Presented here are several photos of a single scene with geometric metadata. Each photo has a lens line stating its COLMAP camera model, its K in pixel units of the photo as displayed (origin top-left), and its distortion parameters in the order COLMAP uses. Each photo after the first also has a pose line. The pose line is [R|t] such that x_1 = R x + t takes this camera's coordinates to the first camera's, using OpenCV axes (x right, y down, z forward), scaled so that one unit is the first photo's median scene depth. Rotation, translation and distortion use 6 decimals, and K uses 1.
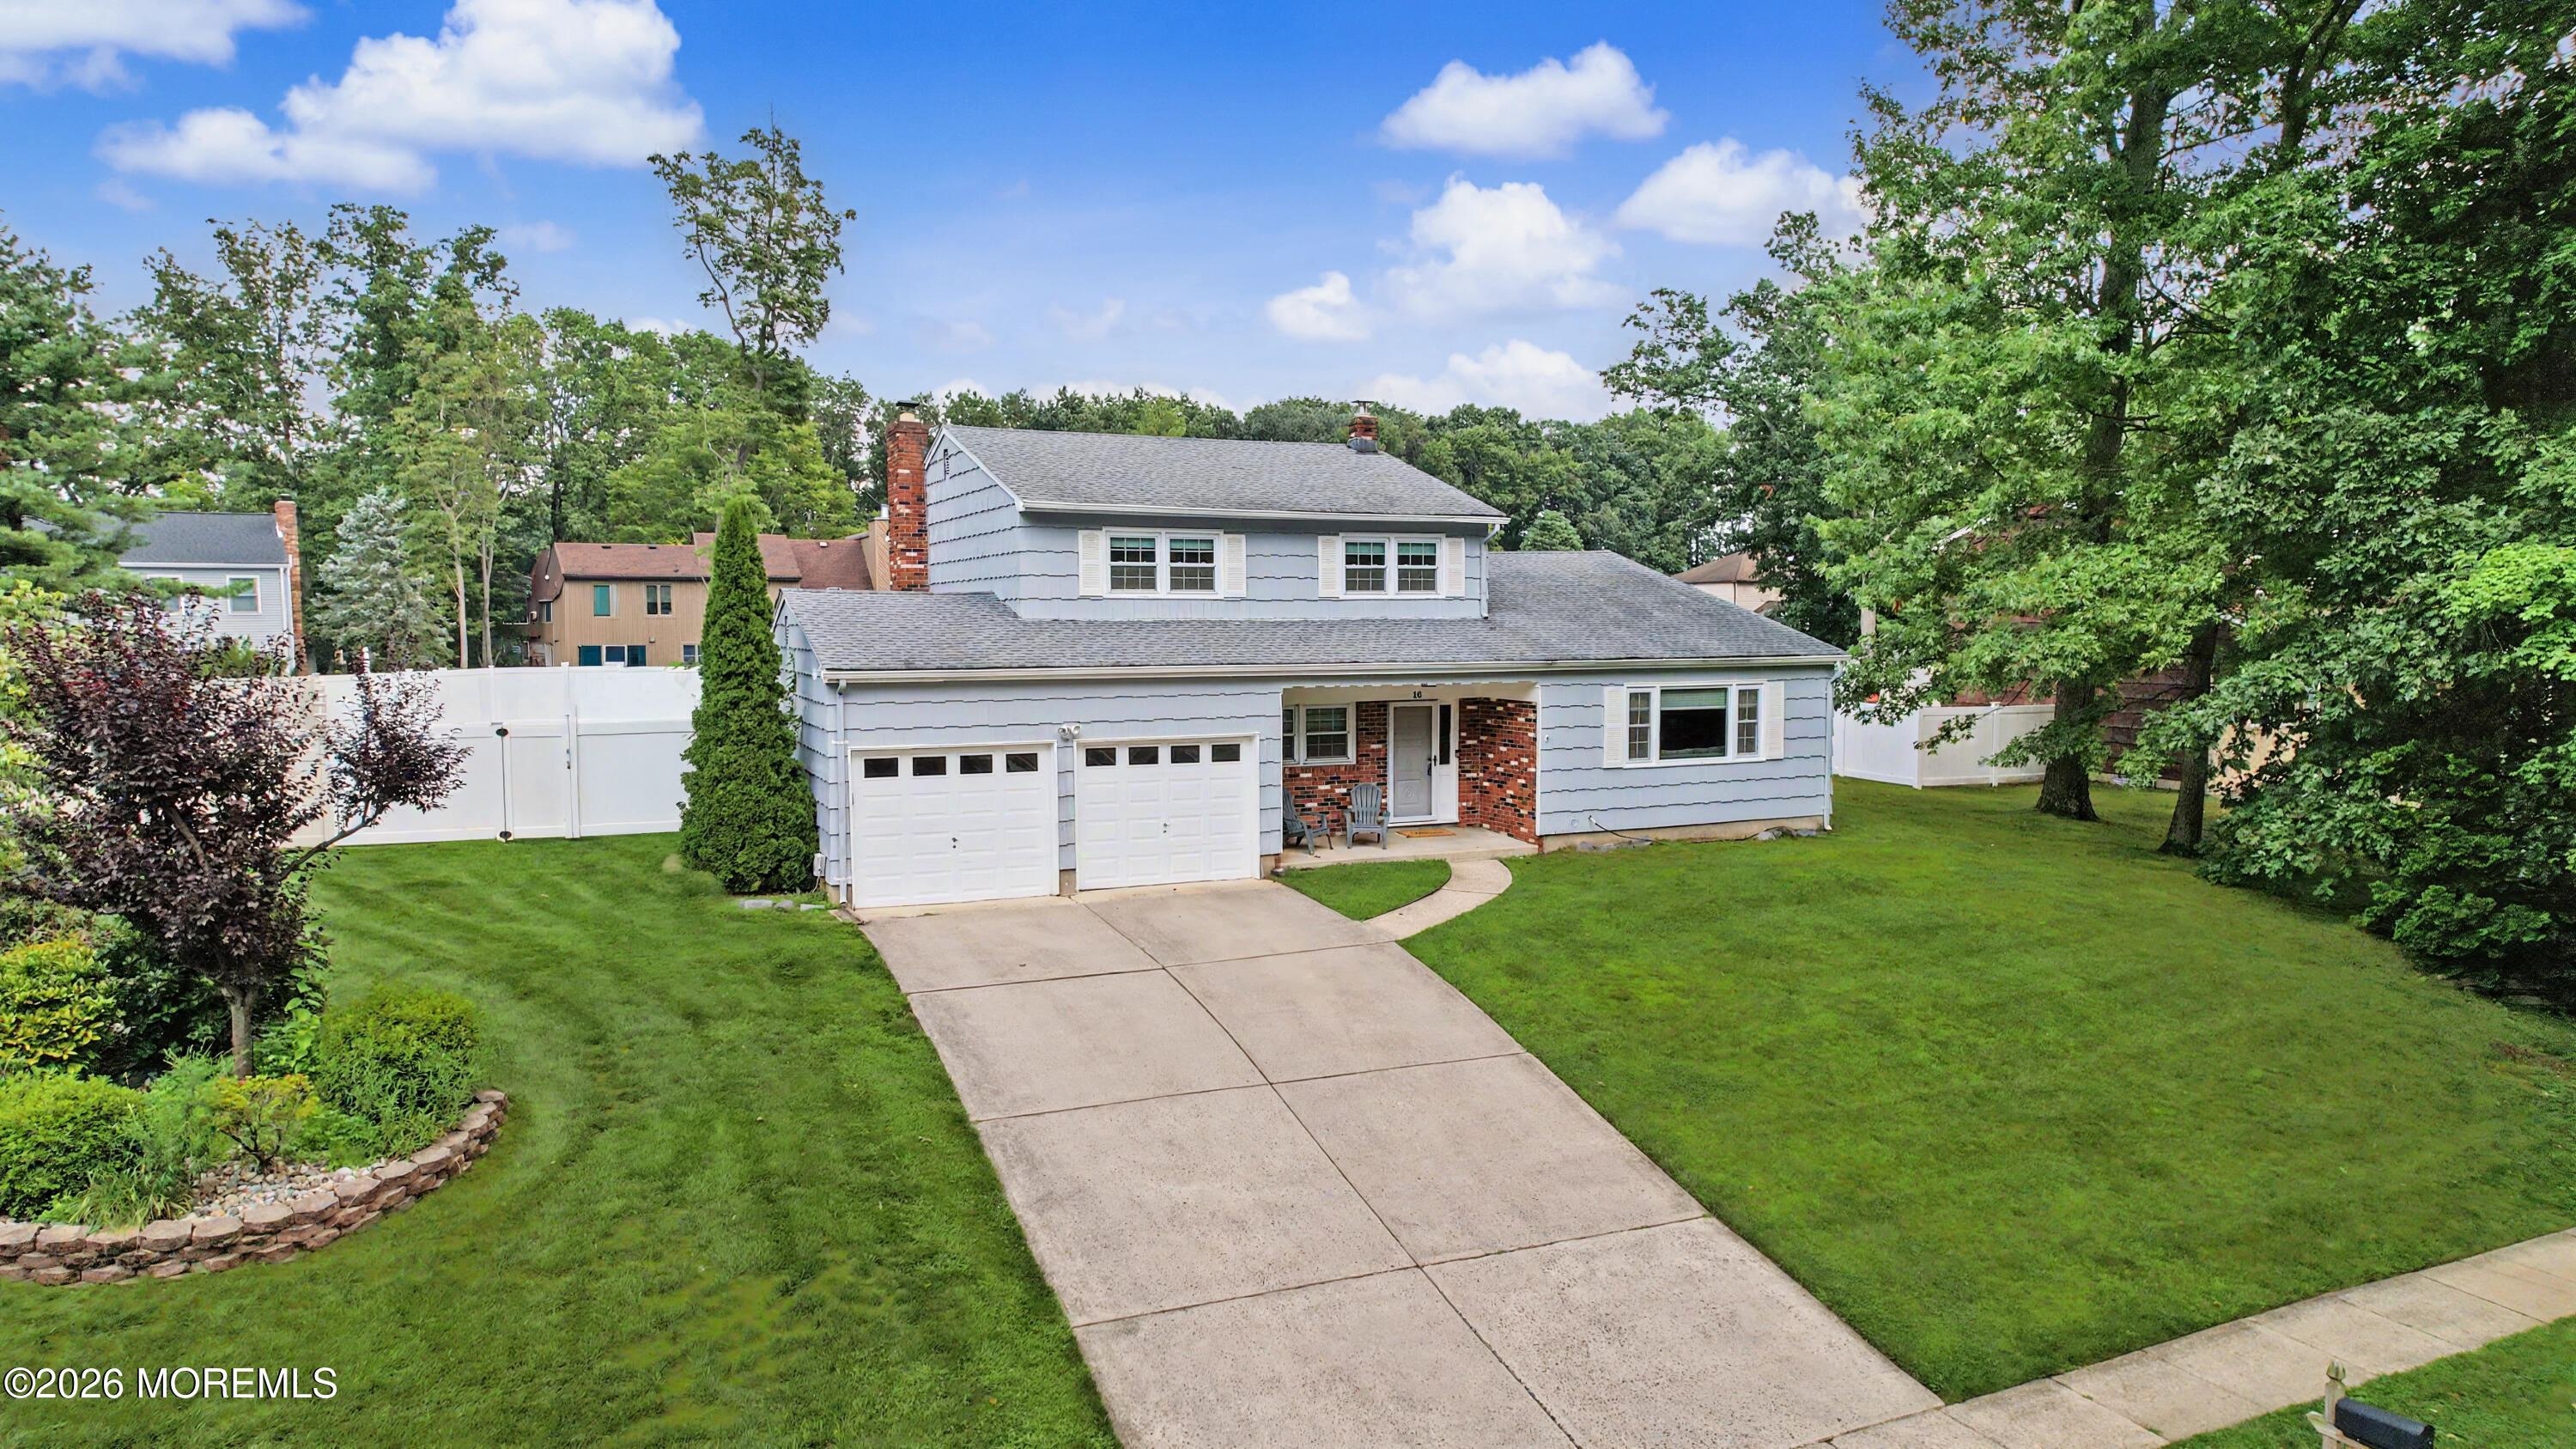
lens RADIAL K [[1732.1, 0, 1288.0], [0, 1732.1, 724.5], [0, 0, 1]] dist [0.028119, -0.067686]
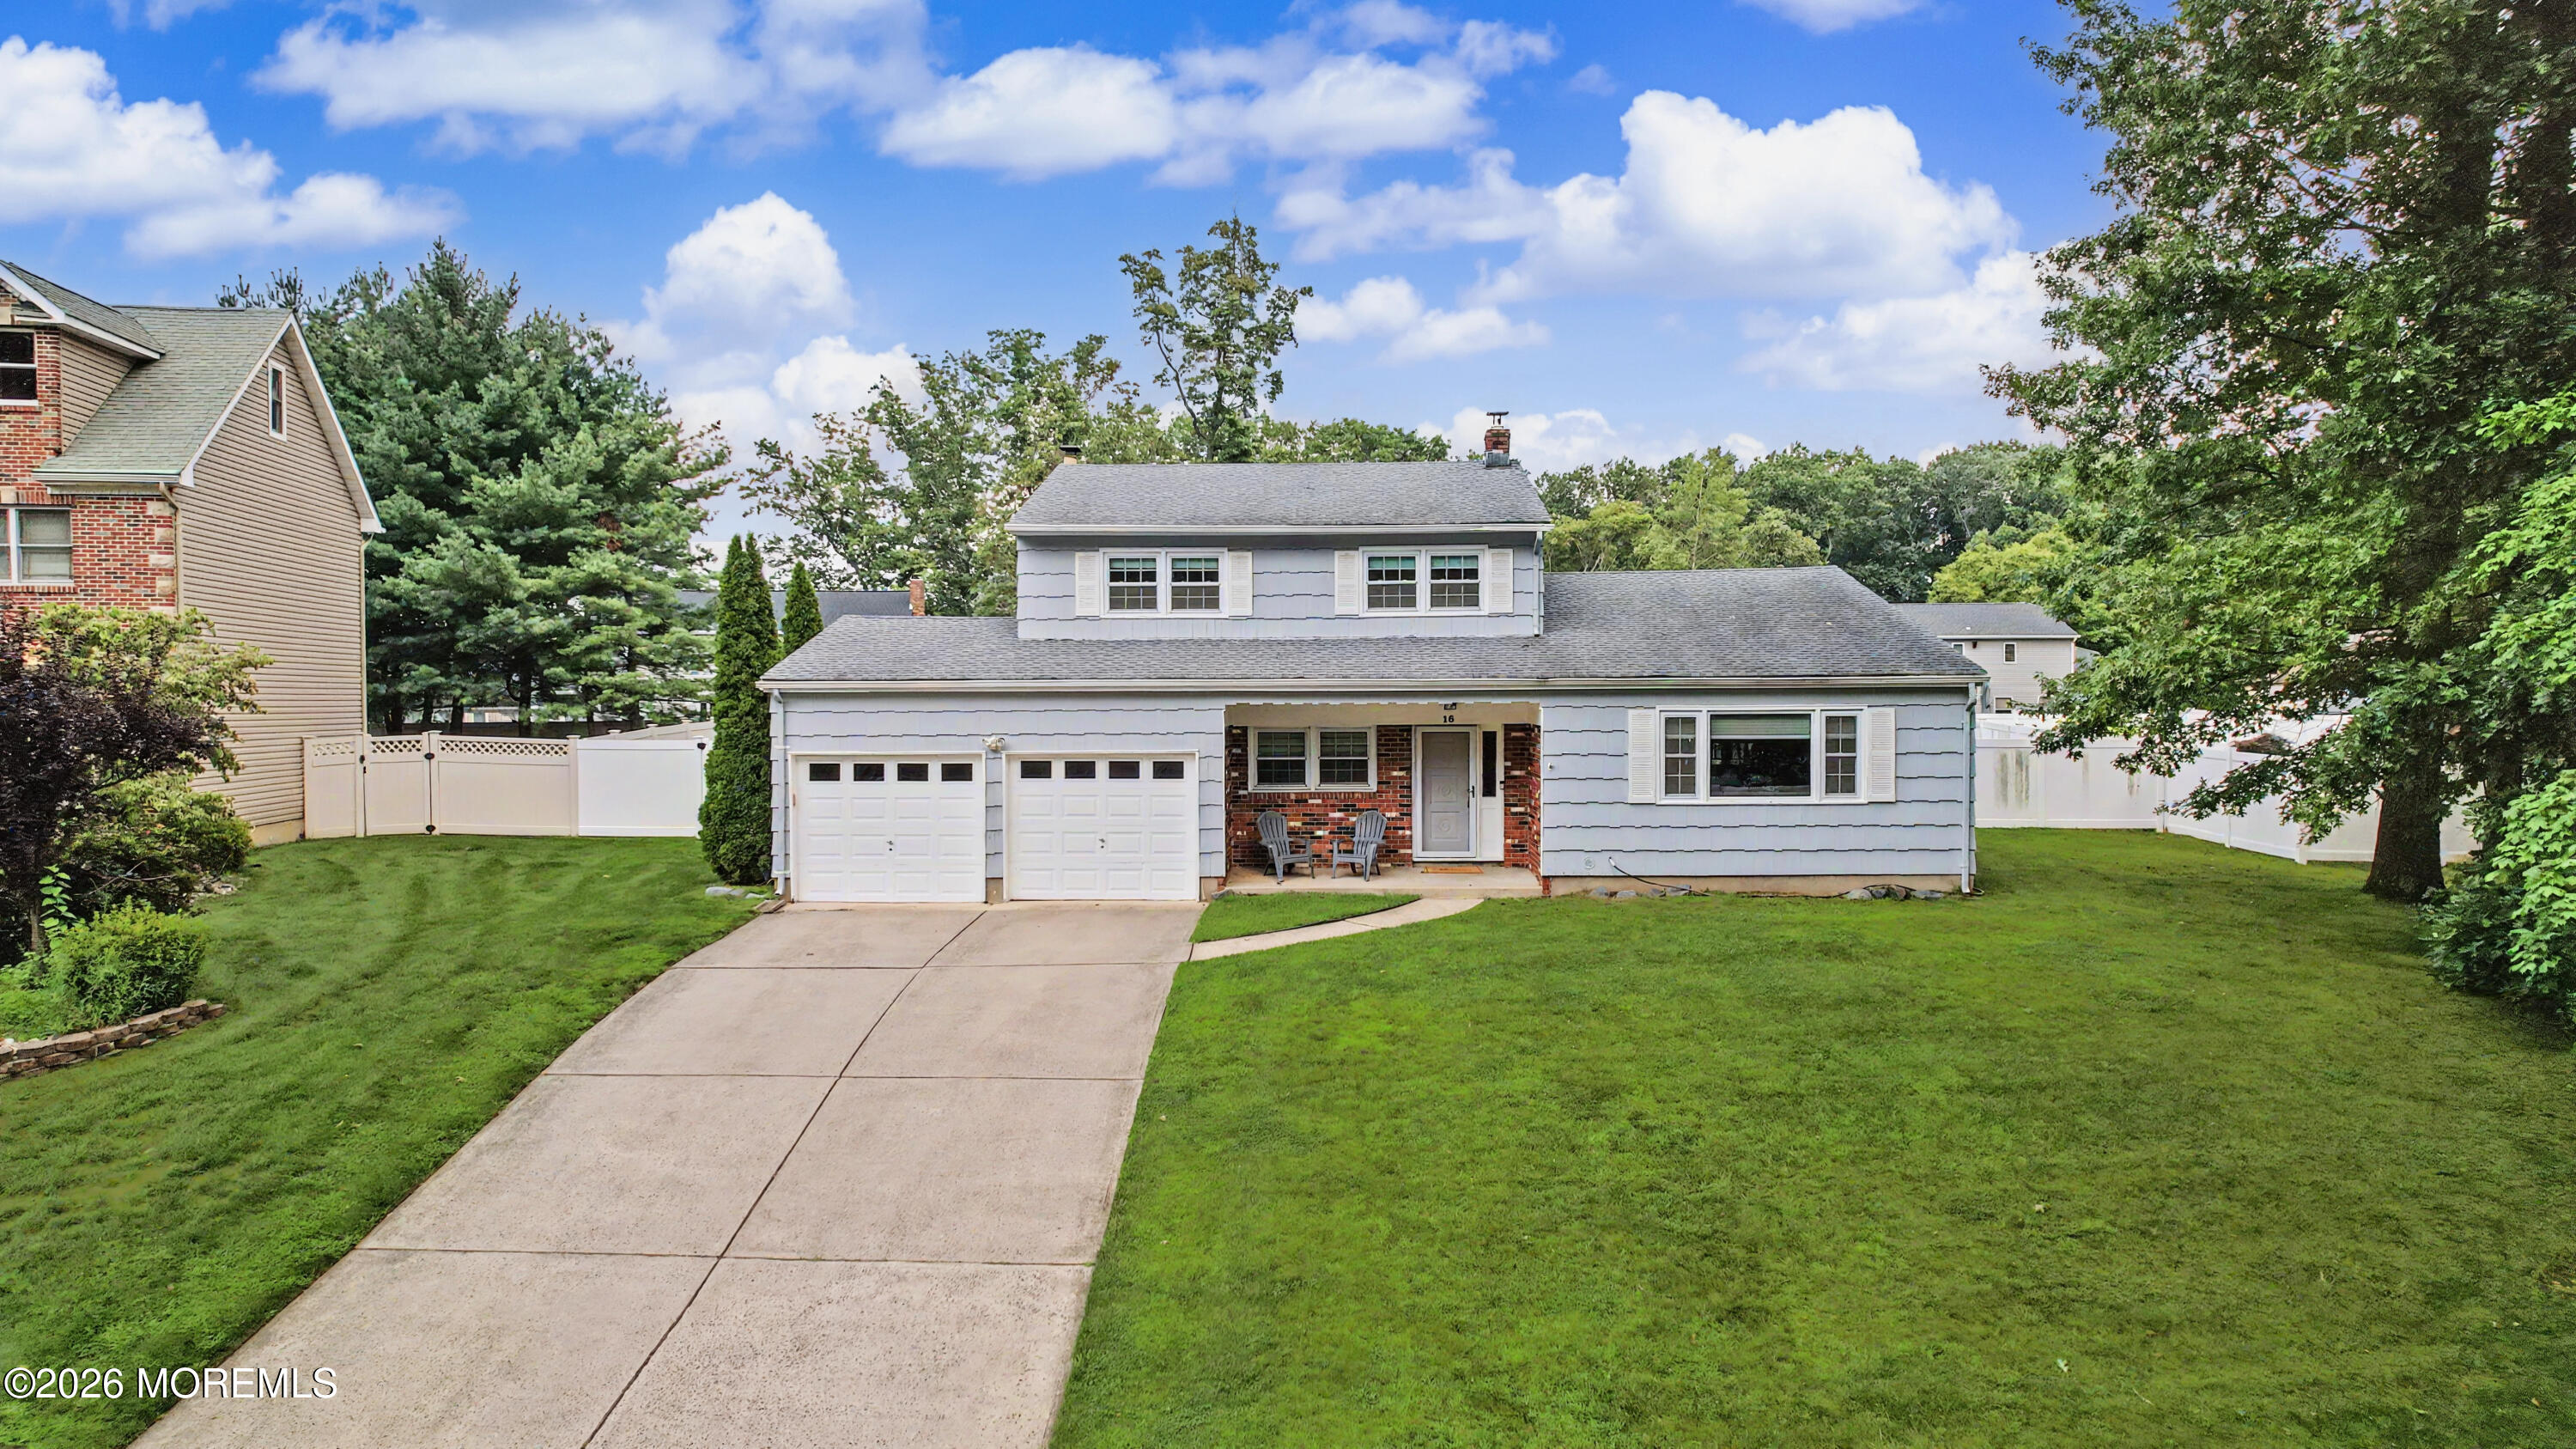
lens RADIAL K [[1707.7, 0, 1238.5], [0, 1707.7, 714.8], [0, 0, 1]] dist [-0.000683, 0.001905]
pose [[0.882961, 0.004437, -0.469425, 0.429463], [-0.027707, 0.998705, -0.042675, 0.023916], [0.468628, 0.050687, 0.881940, 0.155056]]
